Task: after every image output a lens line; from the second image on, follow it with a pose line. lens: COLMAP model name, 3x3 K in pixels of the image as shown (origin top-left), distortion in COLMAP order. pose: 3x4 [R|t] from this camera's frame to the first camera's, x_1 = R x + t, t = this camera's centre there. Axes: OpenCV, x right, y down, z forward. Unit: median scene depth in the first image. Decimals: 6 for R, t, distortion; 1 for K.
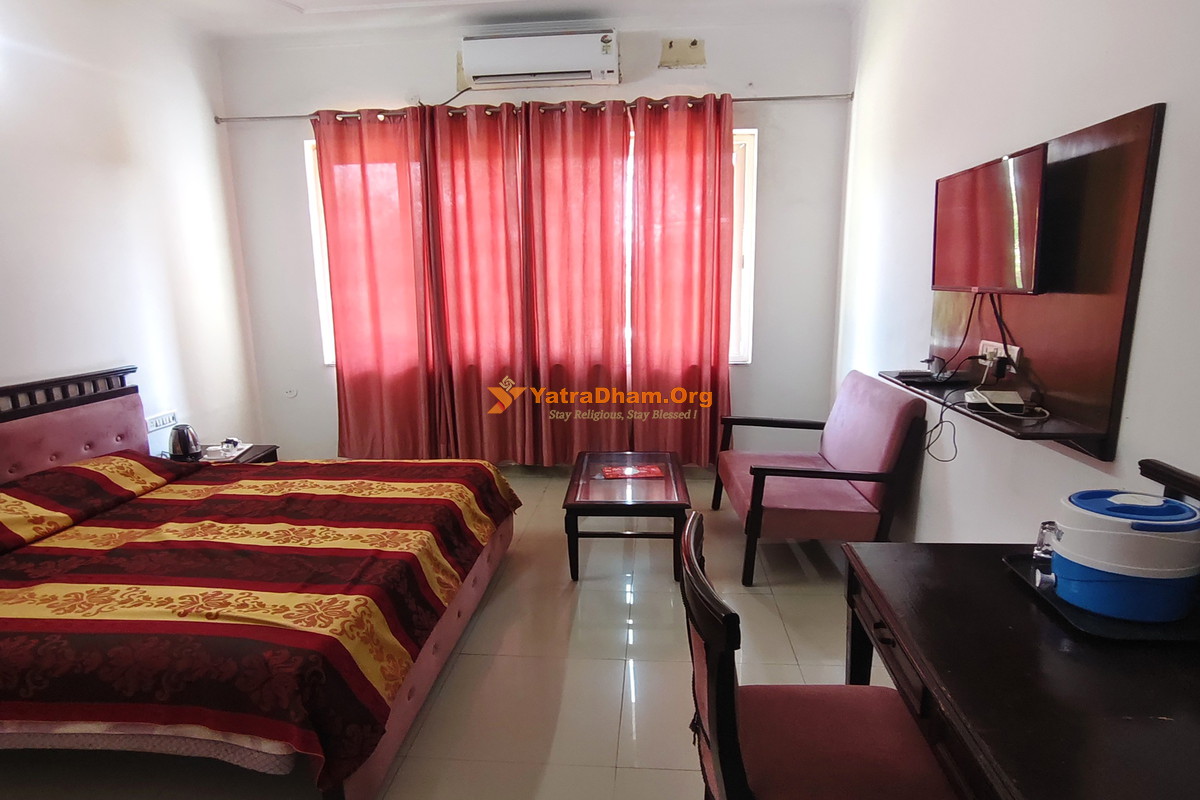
lens RADIAL K [[632.7, 0, 600.0], [0, 632.7, 400.0], [0, 0, 1]] dist [-0.002519, -0.000521]
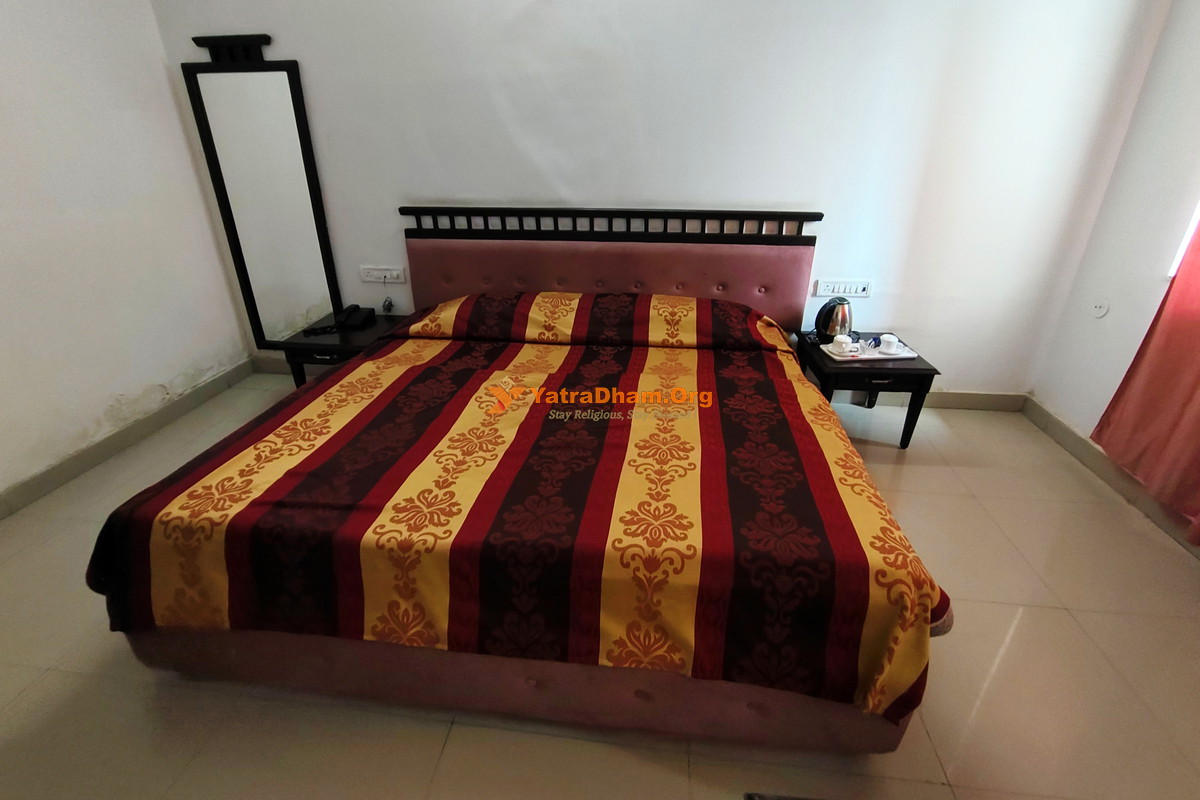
lens RADIAL K [[632.7, 0, 600.0], [0, 632.7, 400.0], [0, 0, 1]] dist [-0.002519, -0.000521]
pose [[-0.046684, 0.419232, -0.906678, 0.151839], [-0.183808, 0.888564, 0.420320, -0.138967], [0.981853, 0.186277, 0.035577, 0.760649]]
